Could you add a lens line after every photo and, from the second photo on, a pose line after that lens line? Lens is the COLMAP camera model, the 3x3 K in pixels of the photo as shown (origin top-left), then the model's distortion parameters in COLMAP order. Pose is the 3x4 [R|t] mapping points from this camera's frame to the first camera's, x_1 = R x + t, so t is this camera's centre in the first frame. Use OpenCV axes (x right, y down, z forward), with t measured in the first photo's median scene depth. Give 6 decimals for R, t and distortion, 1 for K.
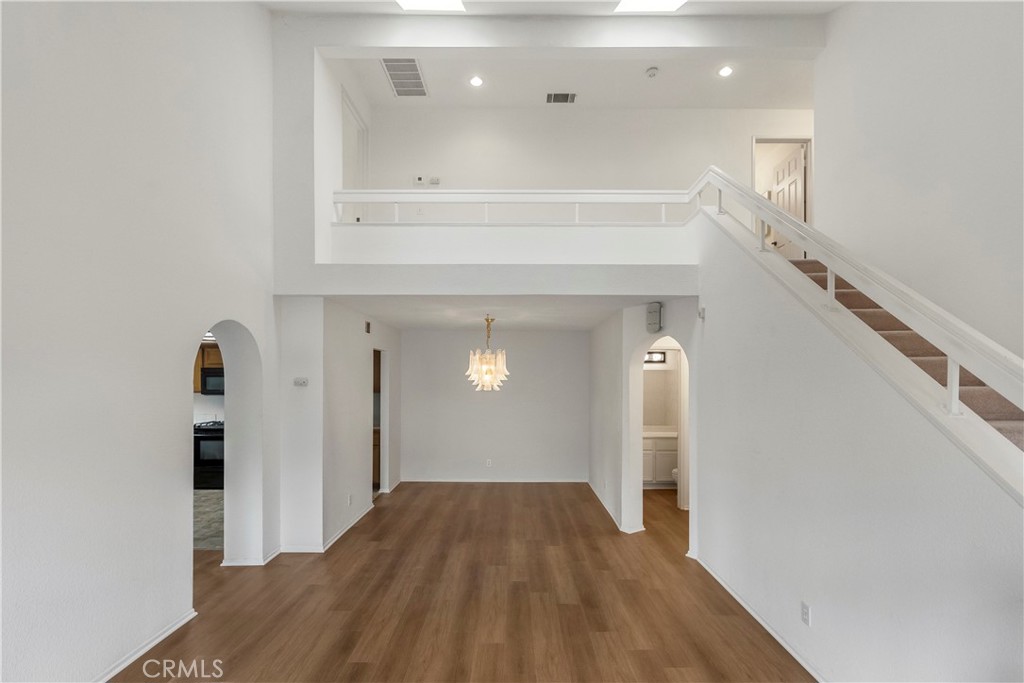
lens RADIAL K [[474.5, 0, 500.9], [0, 474.5, 383.0], [0, 0, 1]] dist [-0.004238, 0.000842]
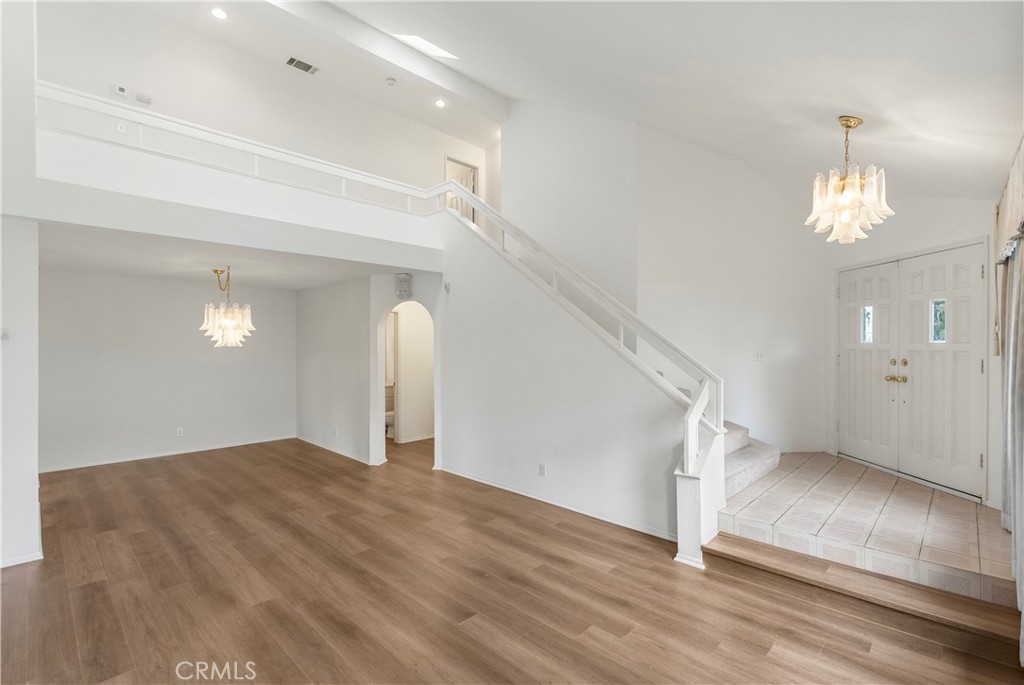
lens RADIAL K [[474.5, 0, 501.2], [0, 474.5, 350.3], [0, 0, 1]] dist [-0.004238, 0.000842]
pose [[0.699774, -0.012388, 0.714257, -0.386084], [0.005226, 0.999912, 0.012222, 0.017142], [-0.714345, -0.004820, 0.699777, -0.054506]]
